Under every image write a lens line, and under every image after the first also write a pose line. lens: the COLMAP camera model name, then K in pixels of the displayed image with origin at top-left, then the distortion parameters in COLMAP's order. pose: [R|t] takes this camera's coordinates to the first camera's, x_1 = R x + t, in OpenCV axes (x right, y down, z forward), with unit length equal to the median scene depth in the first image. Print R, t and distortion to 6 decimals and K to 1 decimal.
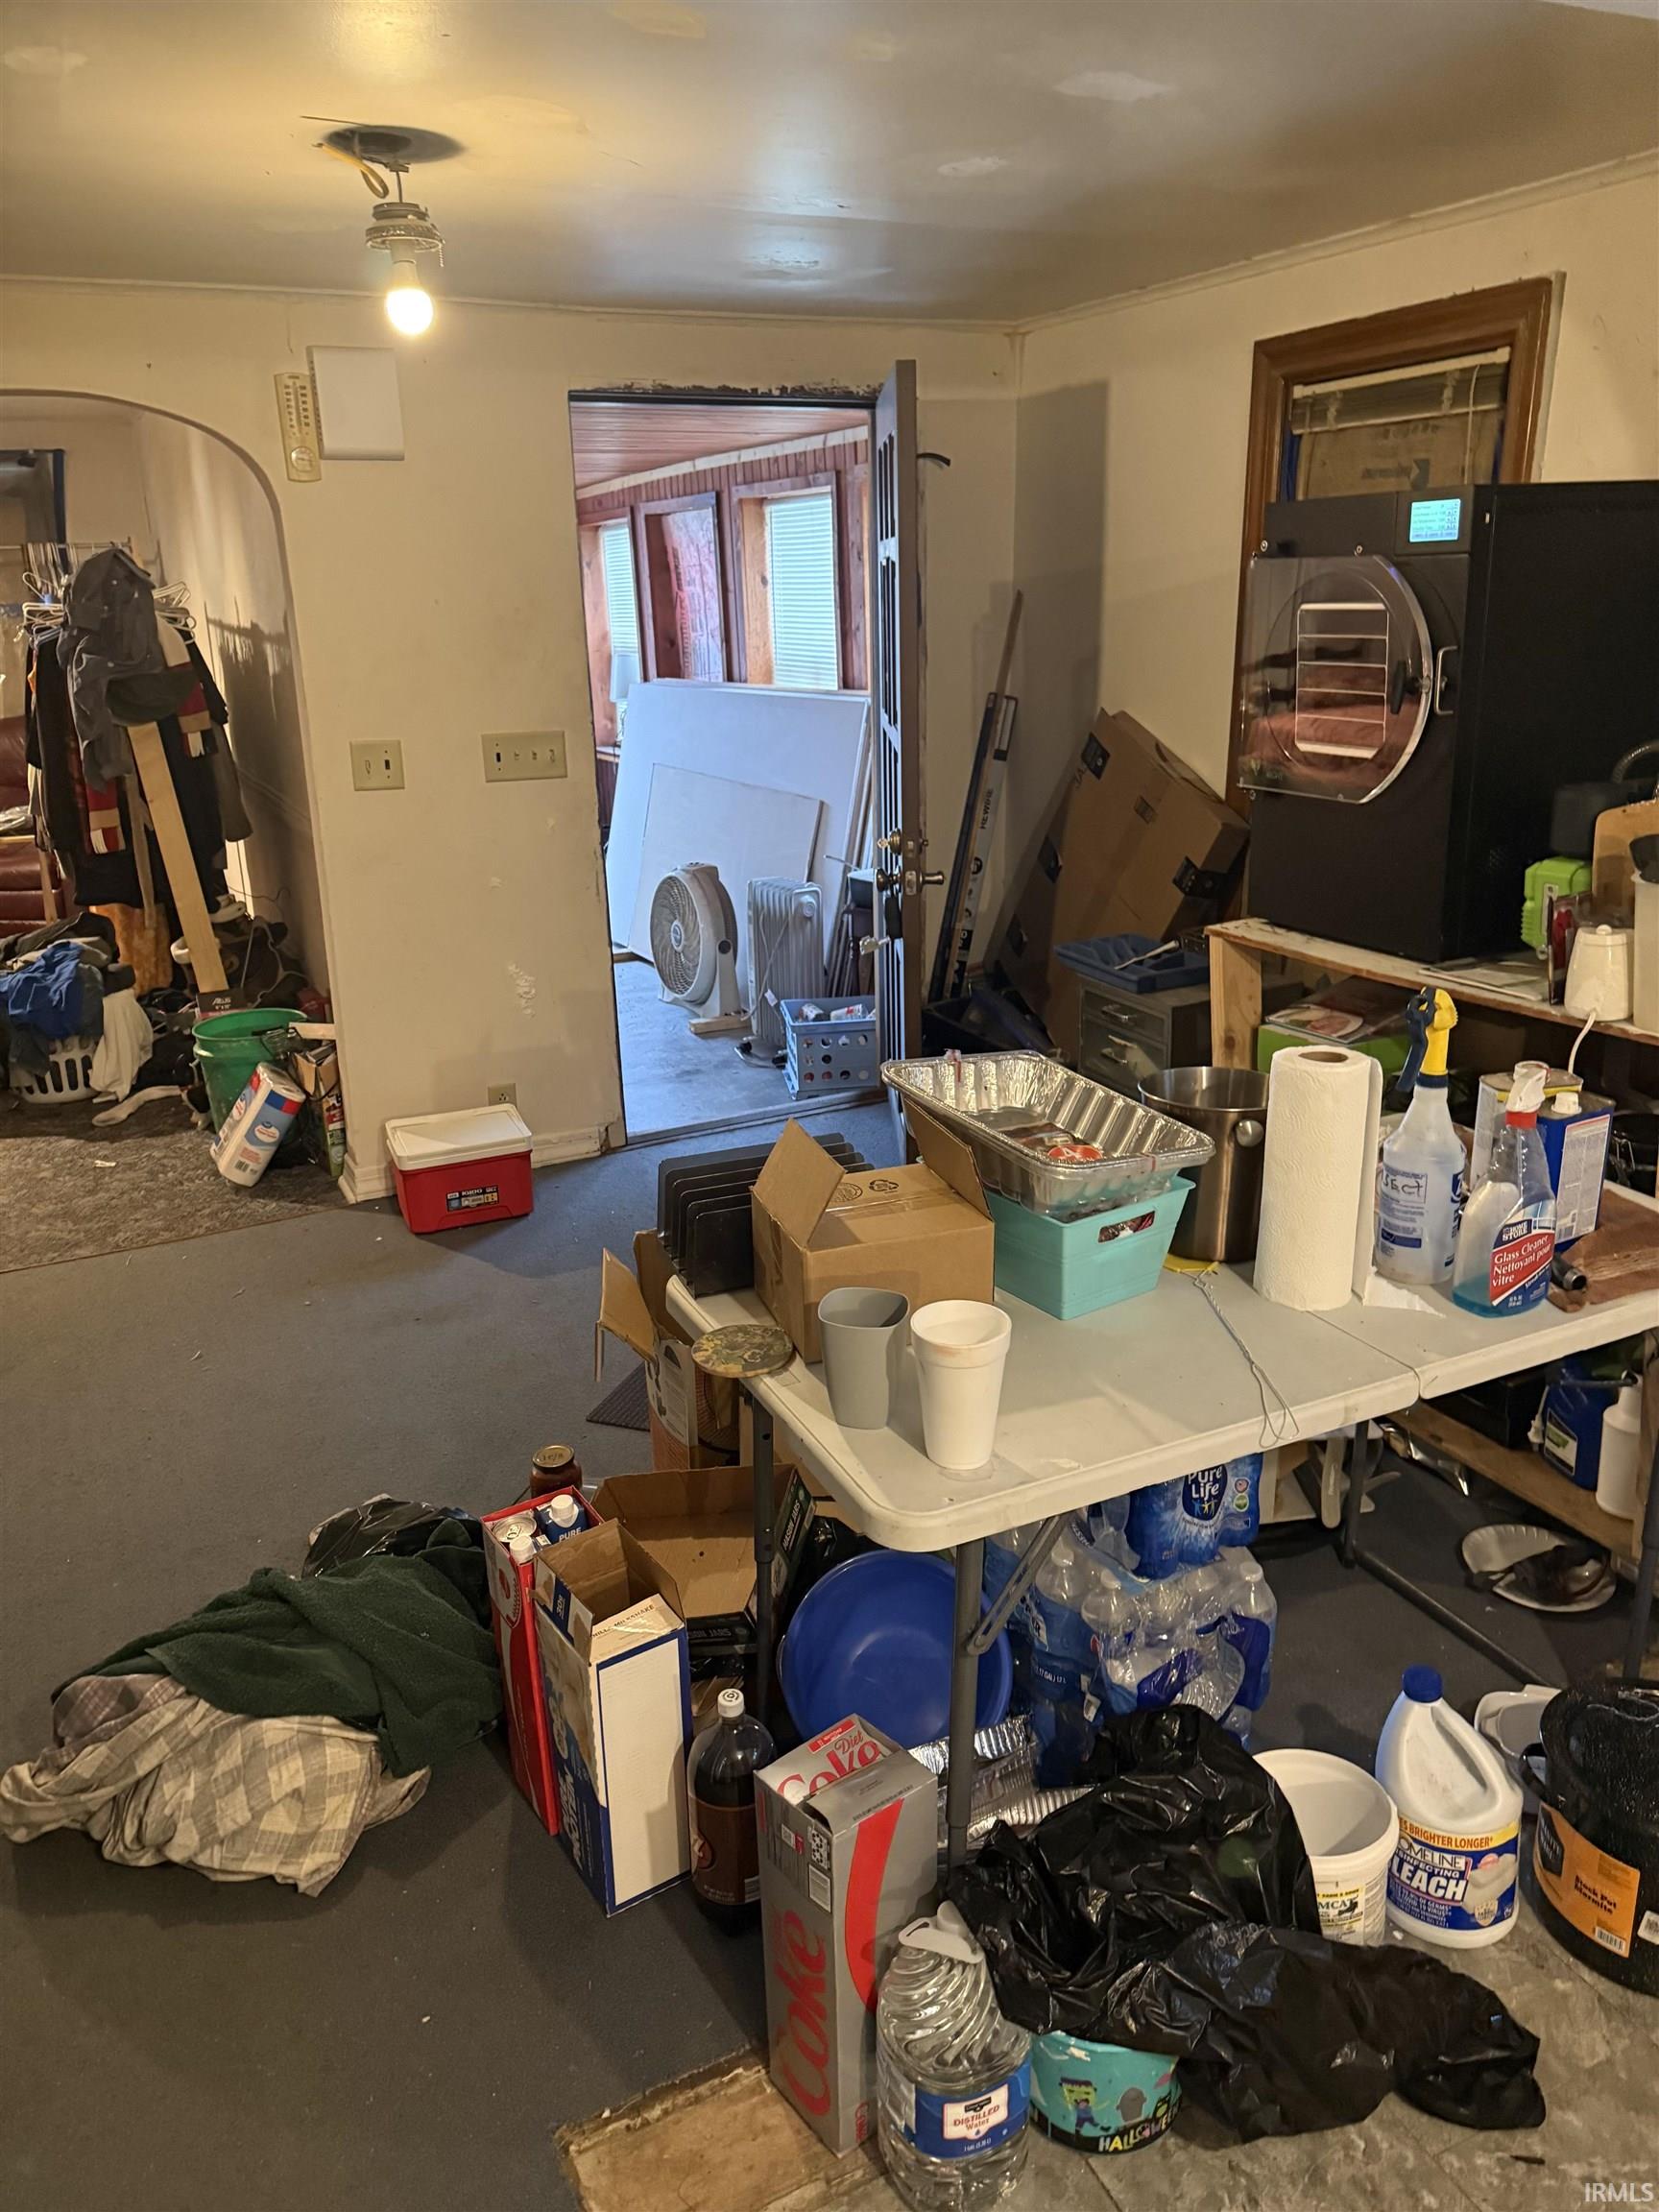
lens RADIAL K [[1579.8, 0, 829.5], [0, 1579.8, 1106.0], [0, 0, 1]] dist [0.010992, -0.001947]
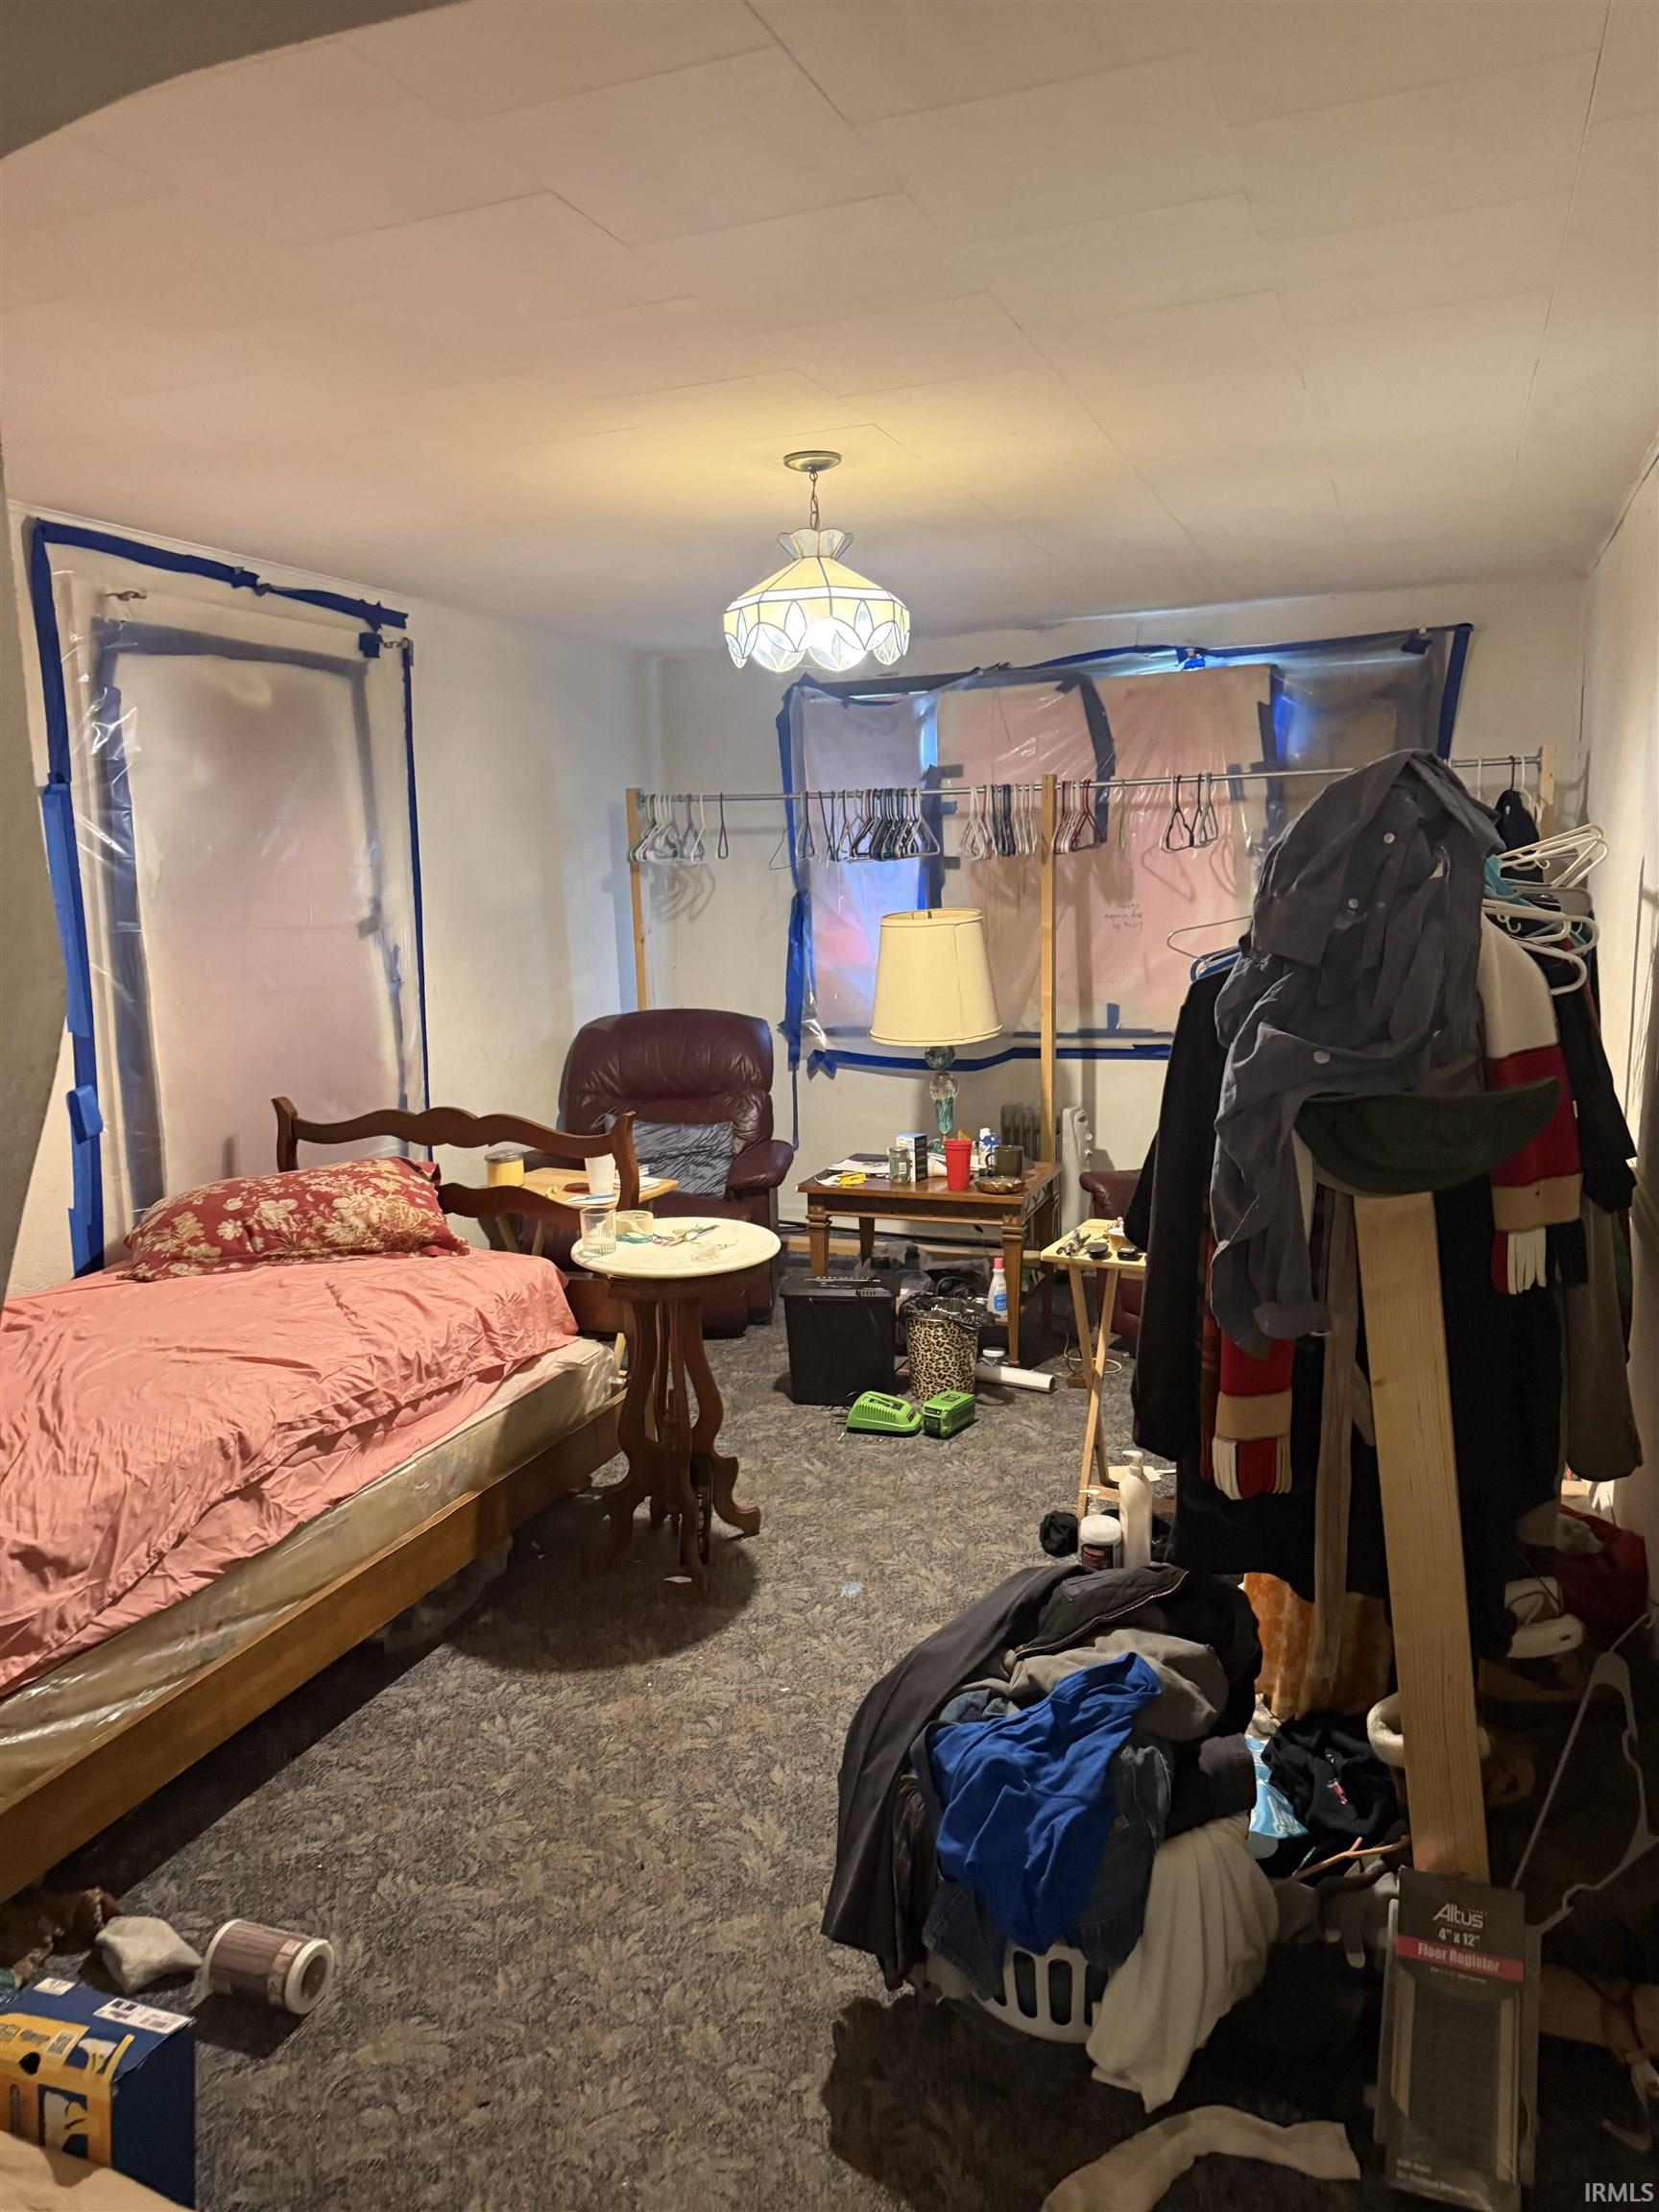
lens RADIAL K [[1623.7, 0, 830.0], [0, 1623.7, 1139.8], [0, 0, 1]] dist [0.088813, -0.106048]
pose [[0.686450, 0.138084, -0.713946, -0.243846], [-0.223240, 0.974412, -0.026182, -0.210822], [0.692062, 0.177354, 0.699711, 0.619473]]
